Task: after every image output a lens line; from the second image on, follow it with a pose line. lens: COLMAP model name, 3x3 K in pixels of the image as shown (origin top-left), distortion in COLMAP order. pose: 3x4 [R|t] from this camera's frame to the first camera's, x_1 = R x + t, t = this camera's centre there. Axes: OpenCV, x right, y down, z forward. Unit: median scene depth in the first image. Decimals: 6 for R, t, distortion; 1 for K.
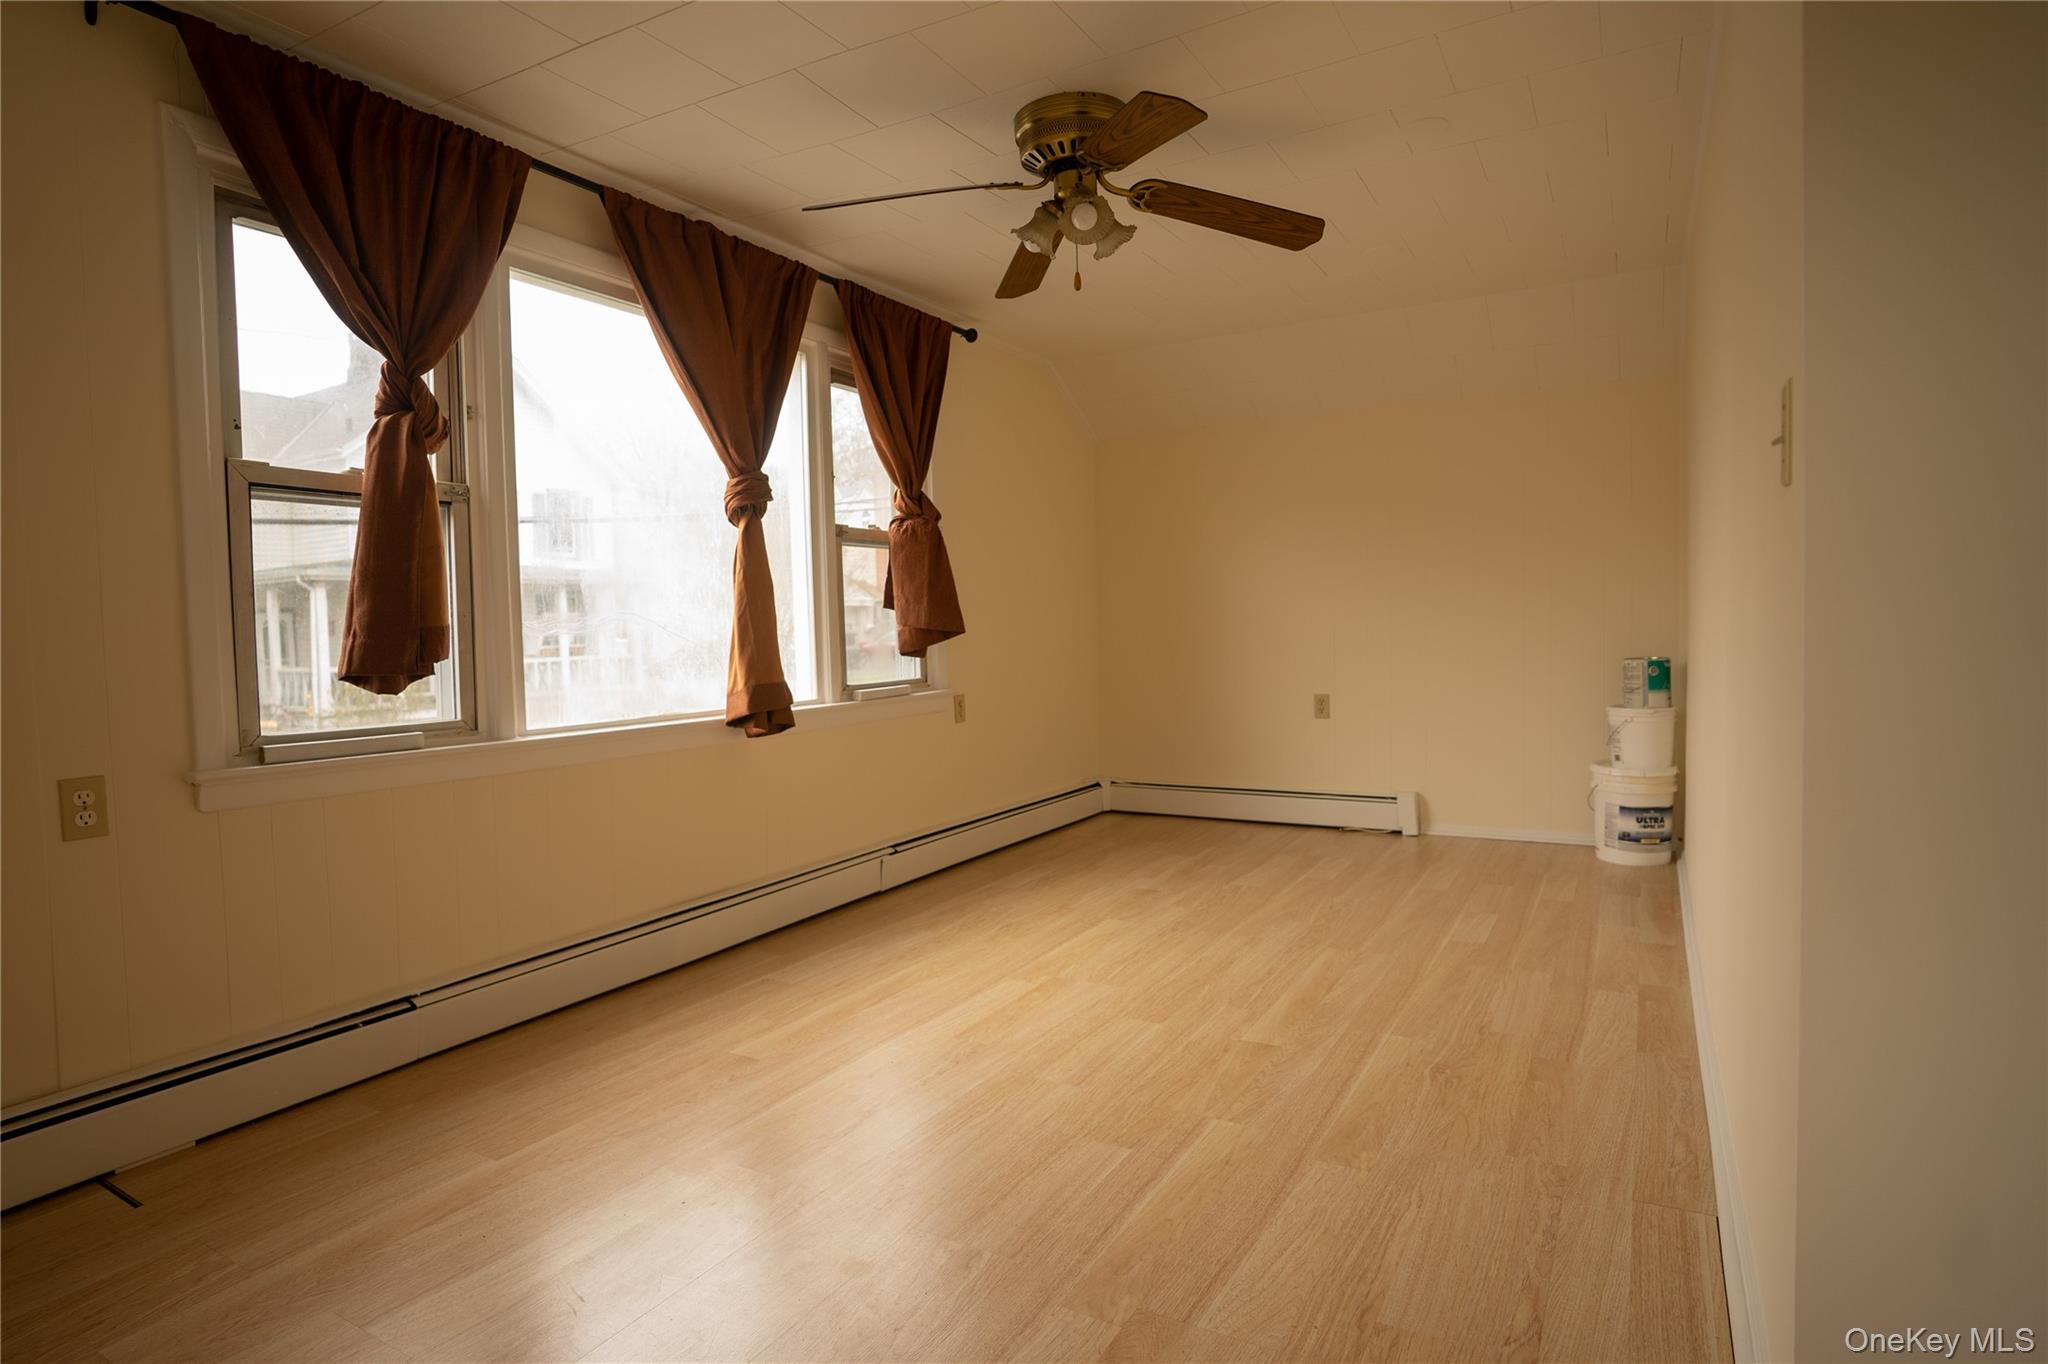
lens RADIAL K [[1070.6, 0, 1024.0], [0, 1070.6, 682.0], [0, 0, 1]] dist [-0.061881, 0.089136]
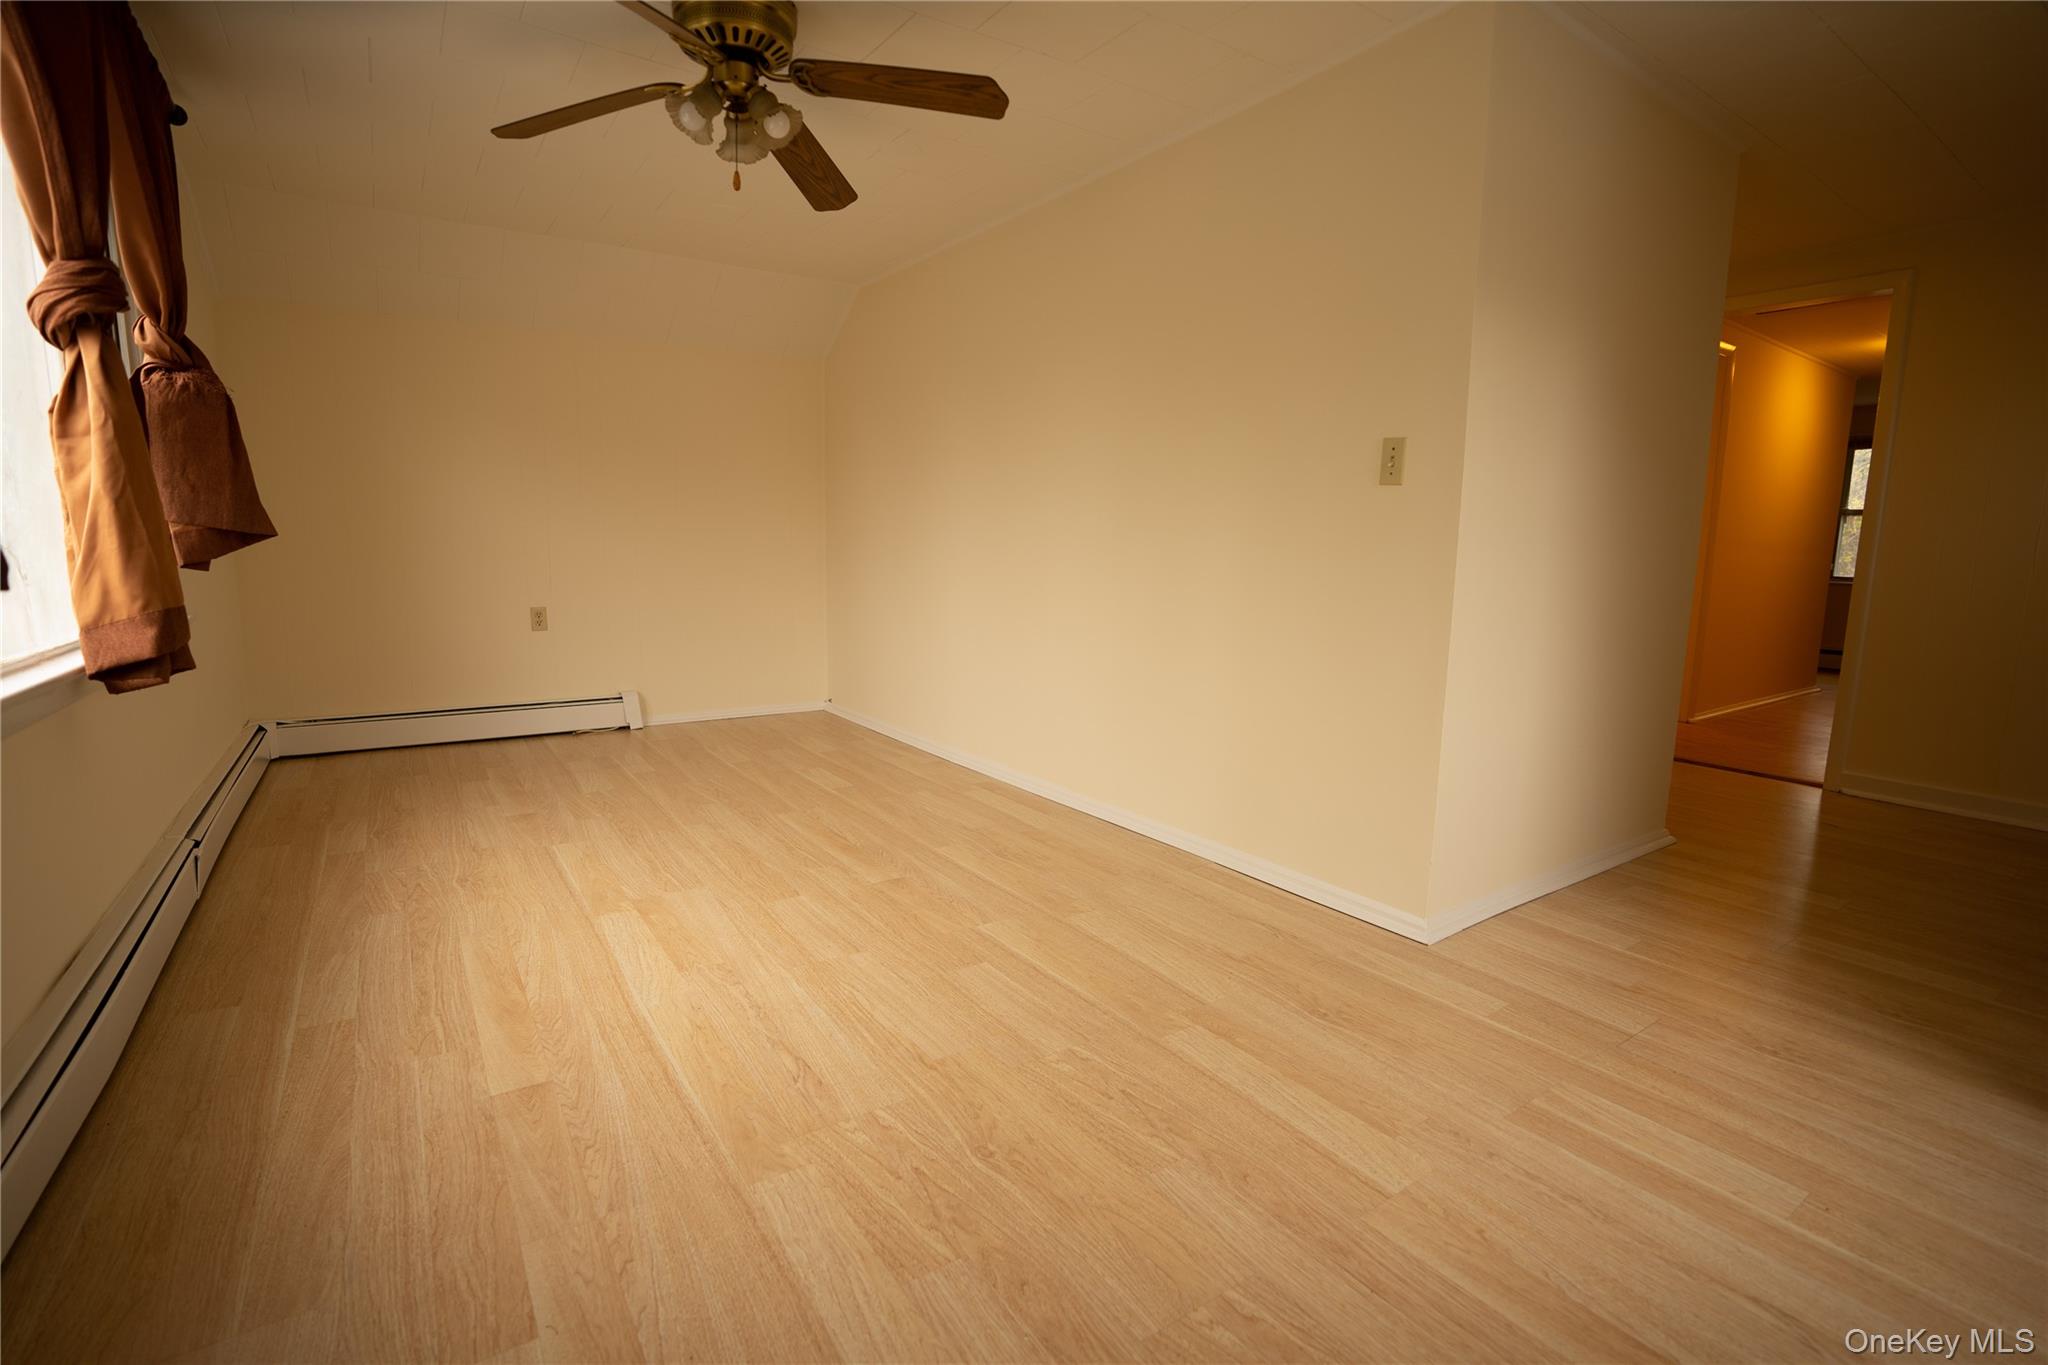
lens RADIAL K [[879.8, 0, 1096.0], [0, 879.8, 677.2], [0, 0, 1]] dist [-0.057956, 0.019116]
pose [[0.444536, -0.105538, 0.889522, -0.456563], [0.020845, 0.993985, 0.107514, 0.000101], [-0.895518, -0.029252, 0.444062, 0.278603]]
